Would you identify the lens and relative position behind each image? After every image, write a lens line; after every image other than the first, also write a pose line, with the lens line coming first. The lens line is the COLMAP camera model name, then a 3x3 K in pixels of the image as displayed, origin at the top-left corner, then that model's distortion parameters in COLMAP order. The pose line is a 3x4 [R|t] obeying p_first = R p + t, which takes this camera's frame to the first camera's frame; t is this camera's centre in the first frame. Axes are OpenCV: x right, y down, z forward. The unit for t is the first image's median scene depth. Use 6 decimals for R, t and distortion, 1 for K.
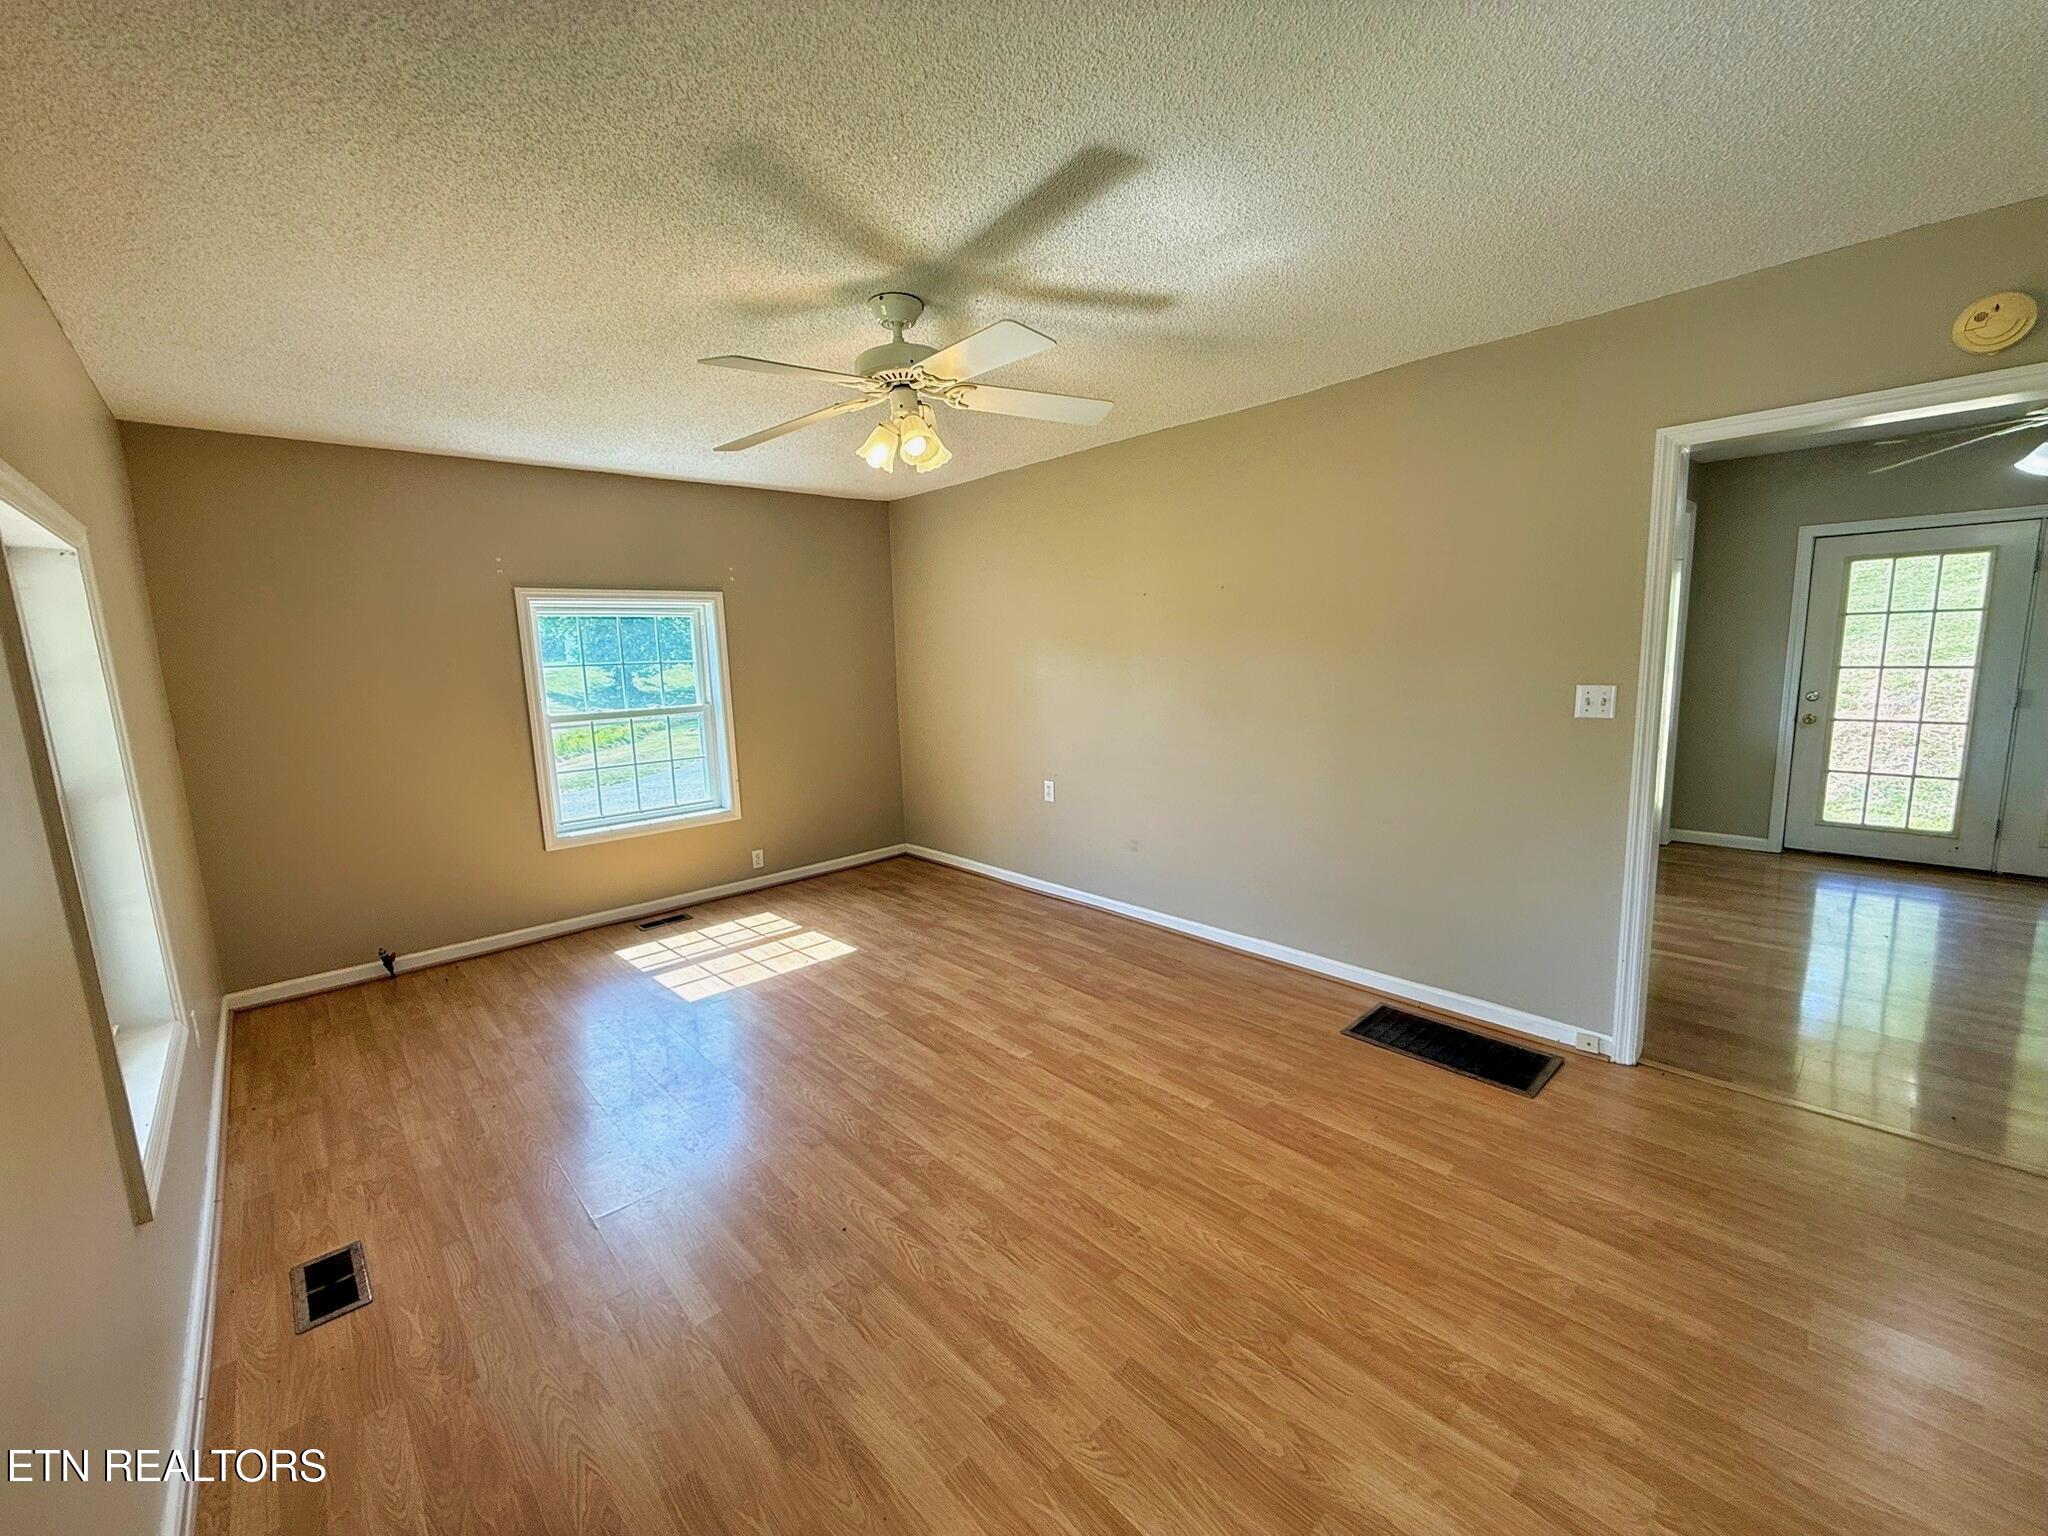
lens RADIAL K [[818.4, 0, 1019.9], [0, 818.4, 770.4], [0, 0, 1]] dist [-0.000930, 0.001660]
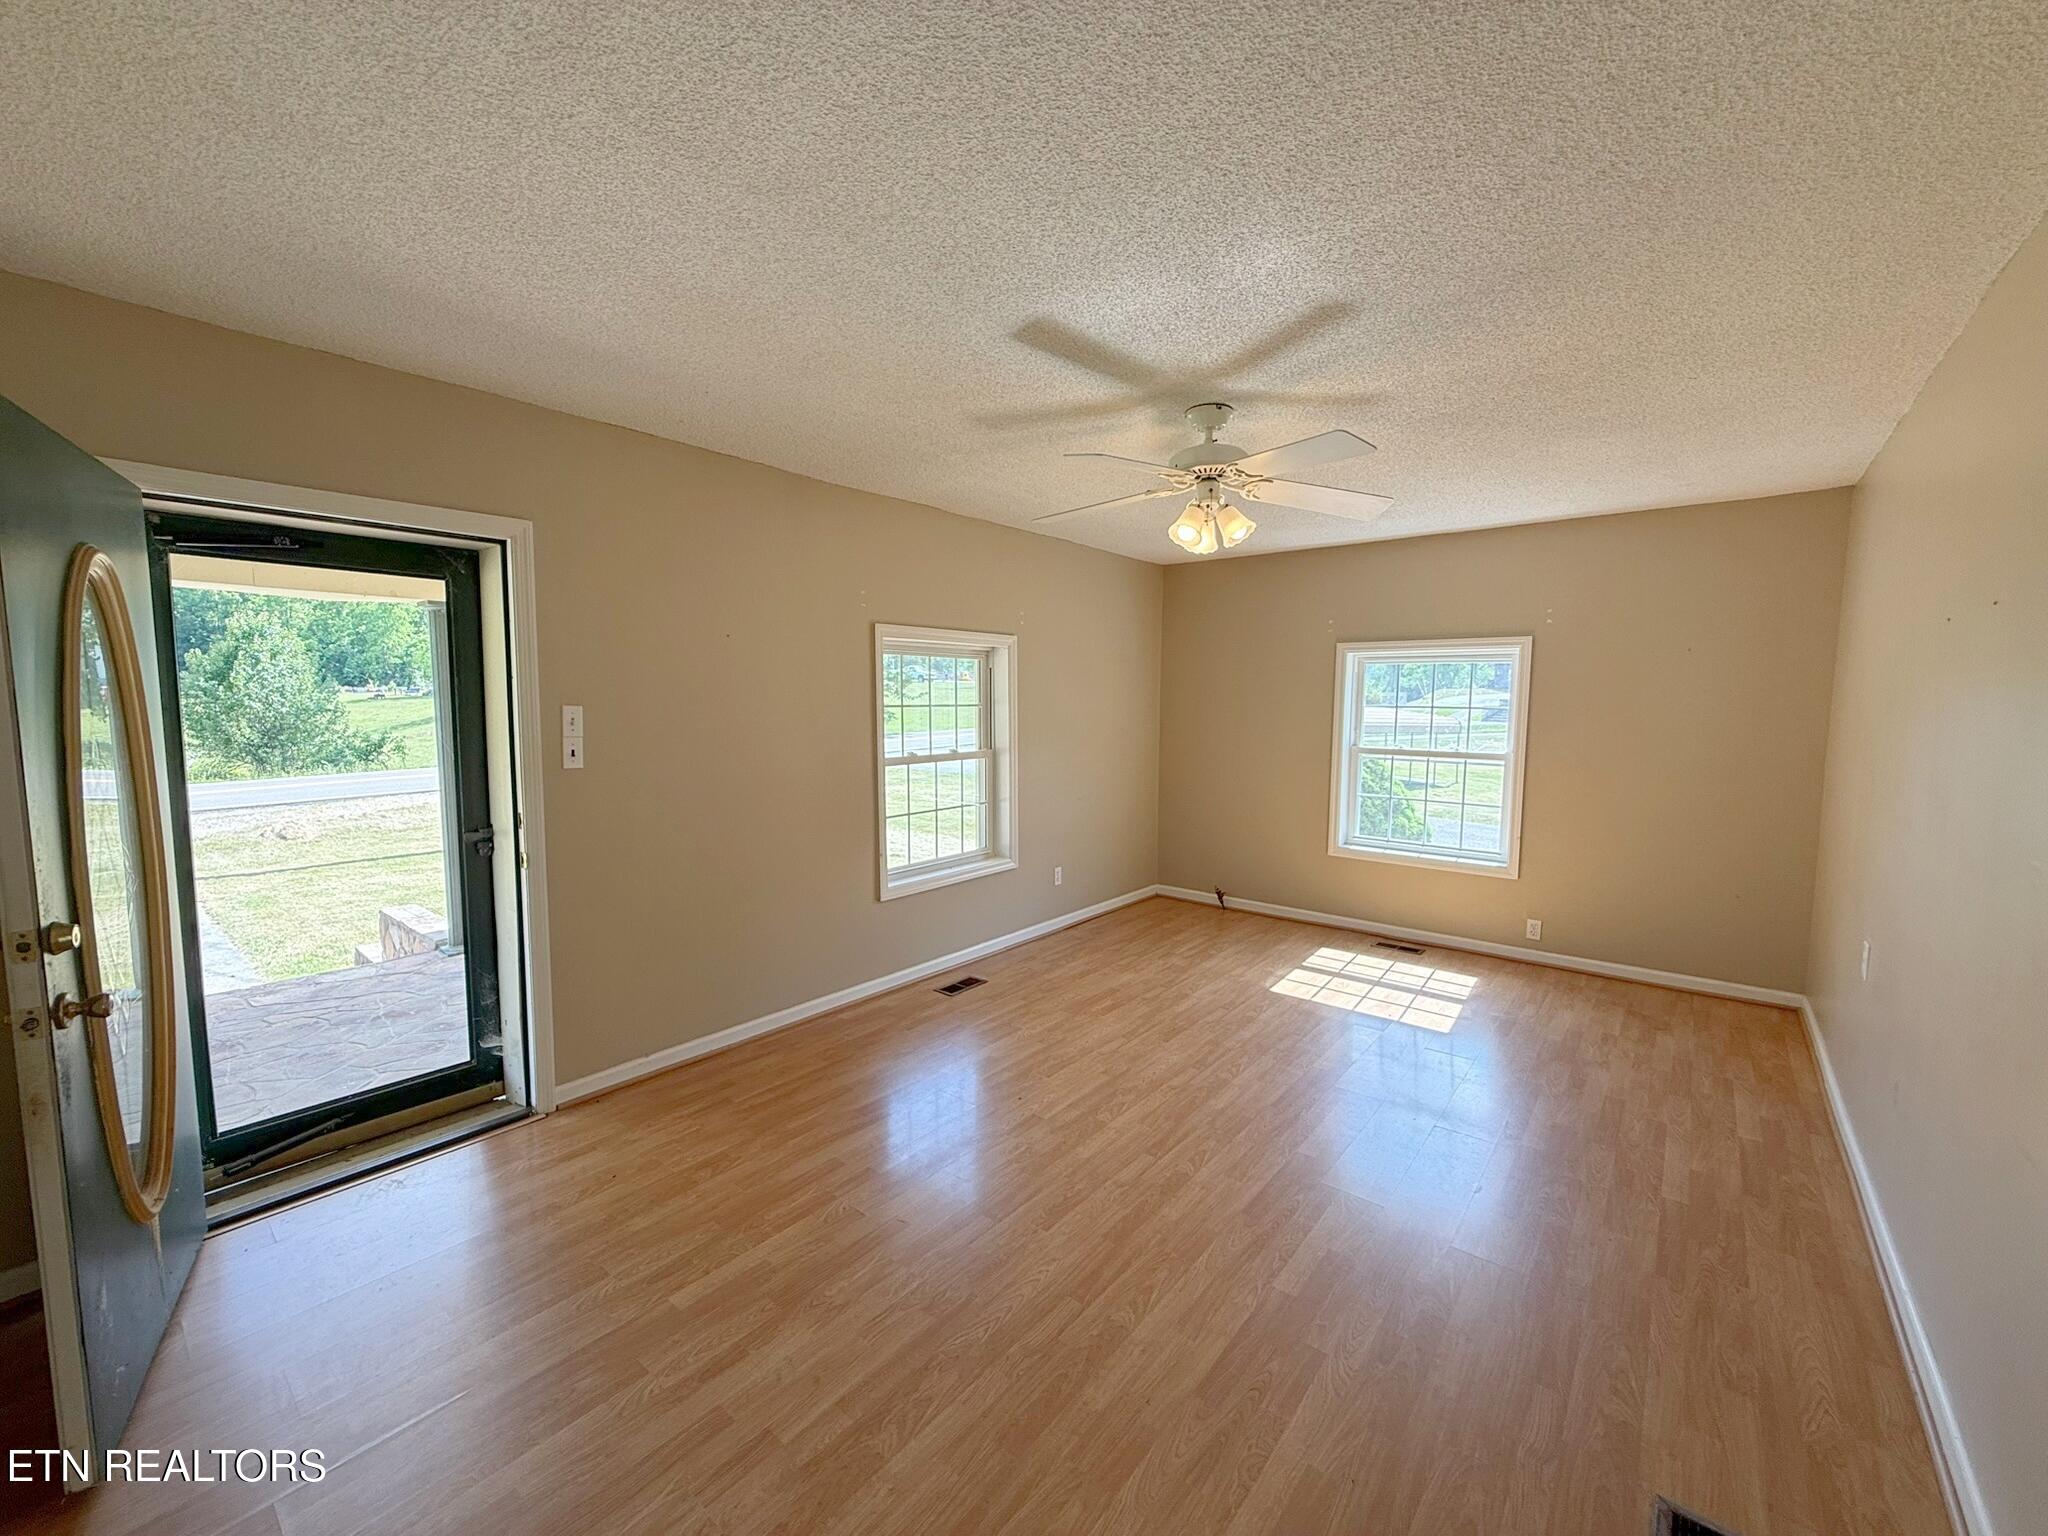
lens RADIAL K [[818.4, 0, 1017.3], [0, 818.4, 772.8], [0, 0, 1]] dist [-0.000930, 0.001660]
pose [[0.128076, 0.124316, -0.983942, 0.568392], [-0.158595, 0.981913, 0.103416, -0.077121], [0.979002, 0.142804, 0.145475, 0.349953]]
